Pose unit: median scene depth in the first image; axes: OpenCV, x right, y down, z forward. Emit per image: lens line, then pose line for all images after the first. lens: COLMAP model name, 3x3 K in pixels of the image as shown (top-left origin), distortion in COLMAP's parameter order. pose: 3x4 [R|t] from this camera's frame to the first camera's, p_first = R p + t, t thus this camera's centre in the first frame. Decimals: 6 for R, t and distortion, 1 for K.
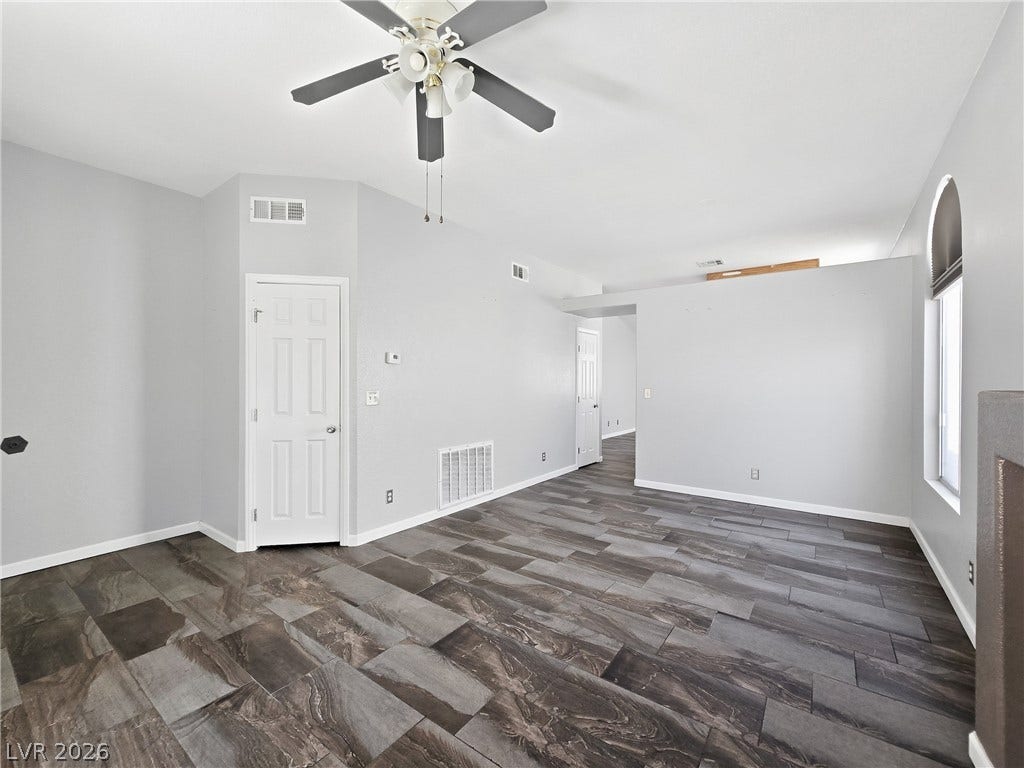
lens RADIAL K [[433.0, 0, 514.5], [0, 433.0, 382.1], [0, 0, 1]] dist [0.004189, 0.000449]
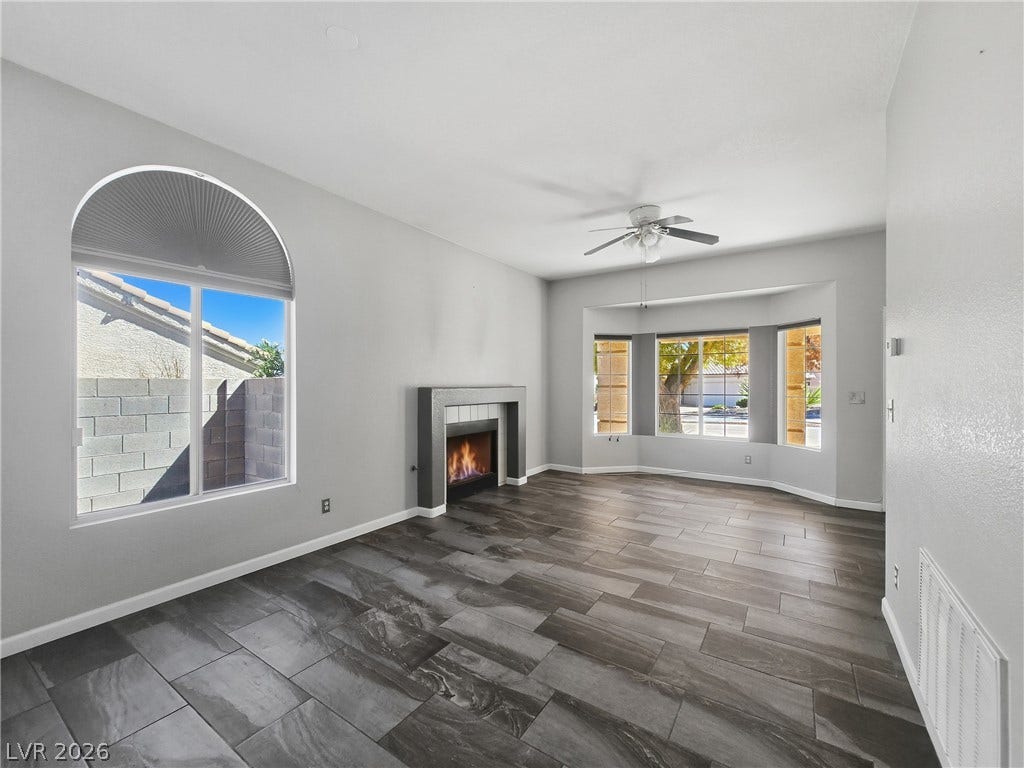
lens RADIAL K [[426.6, 0, 512.0], [0, 426.6, 384.0], [0, 0, 1]] dist [0.000501, 0.000156]
pose [[-0.999336, -0.002270, -0.036371, 0.333060], [-0.002370, 0.999994, 0.002706, -0.006060], [0.036365, 0.002791, -0.999335, 1.951731]]
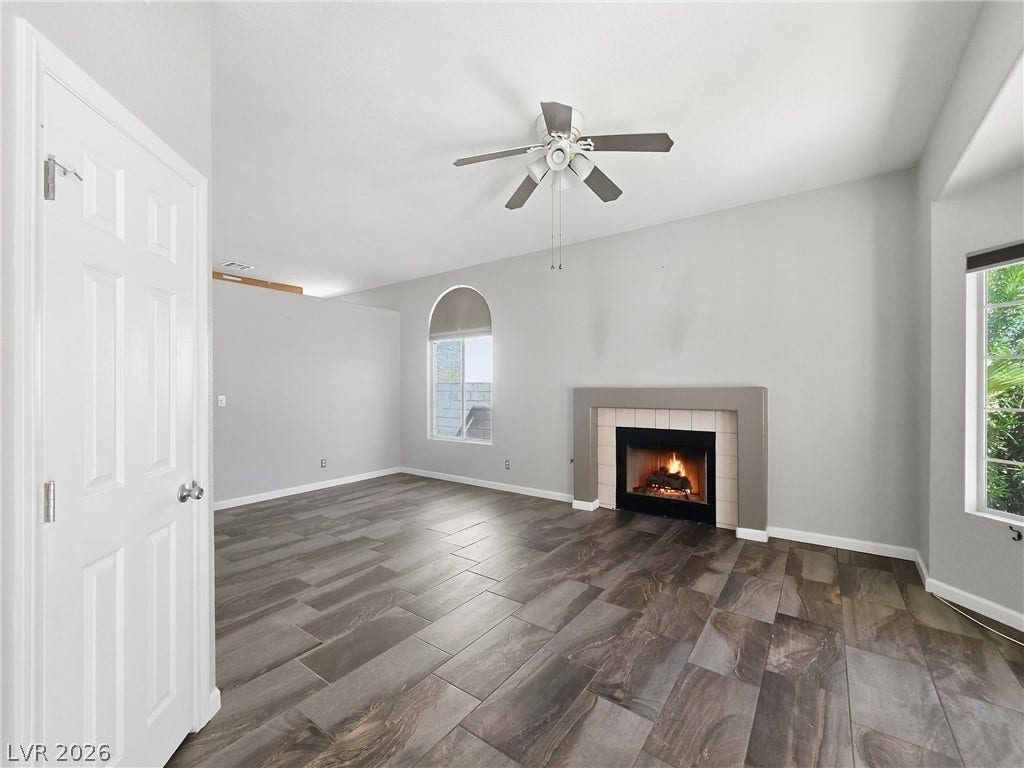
lens RADIAL K [[426.6, 0, 512.0], [0, 426.6, 384.0], [0, 0, 1]] dist [0.000501, 0.000156]
pose [[-0.001119, 0.000311, 0.999999, -1.006605], [0.008277, 0.999966, -0.000302, -0.008017], [-0.999965, 0.008277, -0.001122, 0.742987]]
